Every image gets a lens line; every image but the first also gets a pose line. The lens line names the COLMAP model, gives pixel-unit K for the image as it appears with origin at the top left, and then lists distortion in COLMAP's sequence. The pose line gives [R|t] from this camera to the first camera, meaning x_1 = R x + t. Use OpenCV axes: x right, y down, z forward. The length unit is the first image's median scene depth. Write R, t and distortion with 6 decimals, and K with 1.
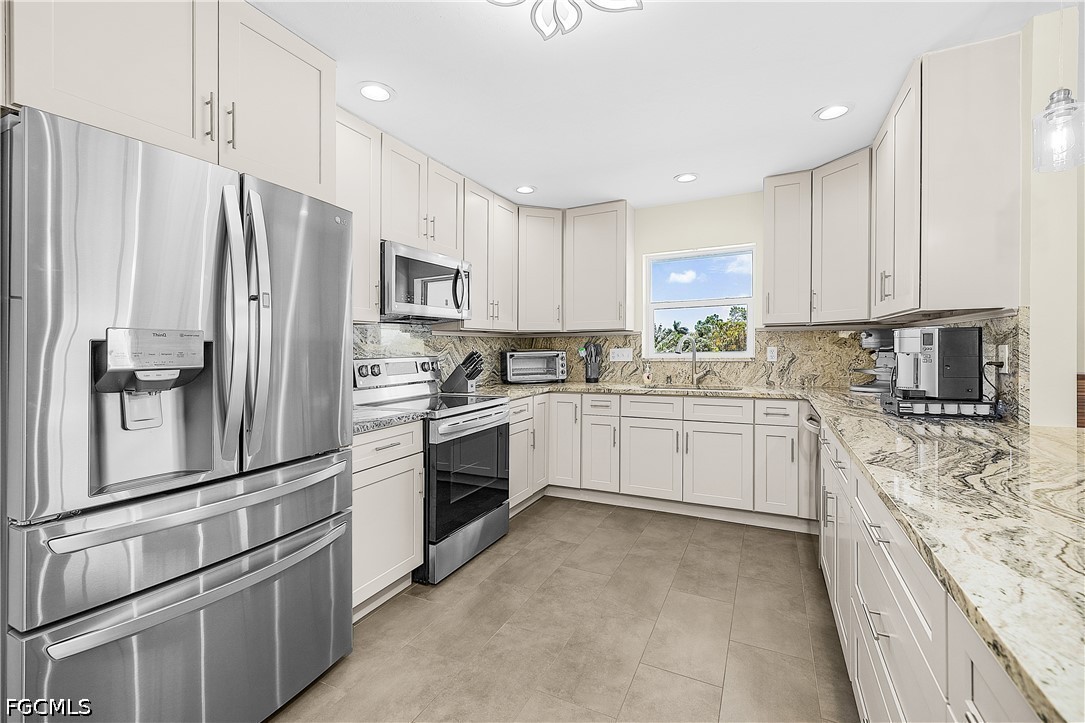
lens RADIAL K [[464.2, 0, 544.7], [0, 464.2, 354.6], [0, 0, 1]] dist [0.000469, 0.000844]
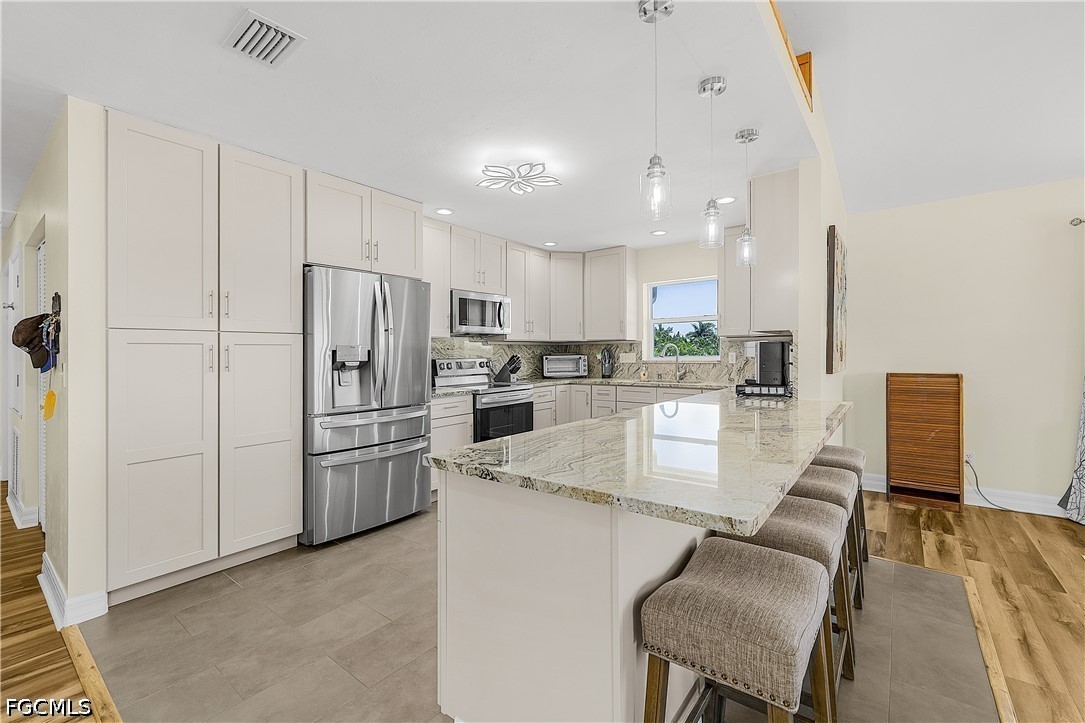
lens RADIAL K [[464.2, 0, 550.5], [0, 464.2, 363.5], [0, 0, 1]] dist [0.000469, 0.000844]
pose [[0.981248, 0.008339, -0.192567, 0.269766], [-0.006205, 0.999912, 0.011683, 0.002820], [0.192648, -0.010269, 0.981214, -0.484233]]
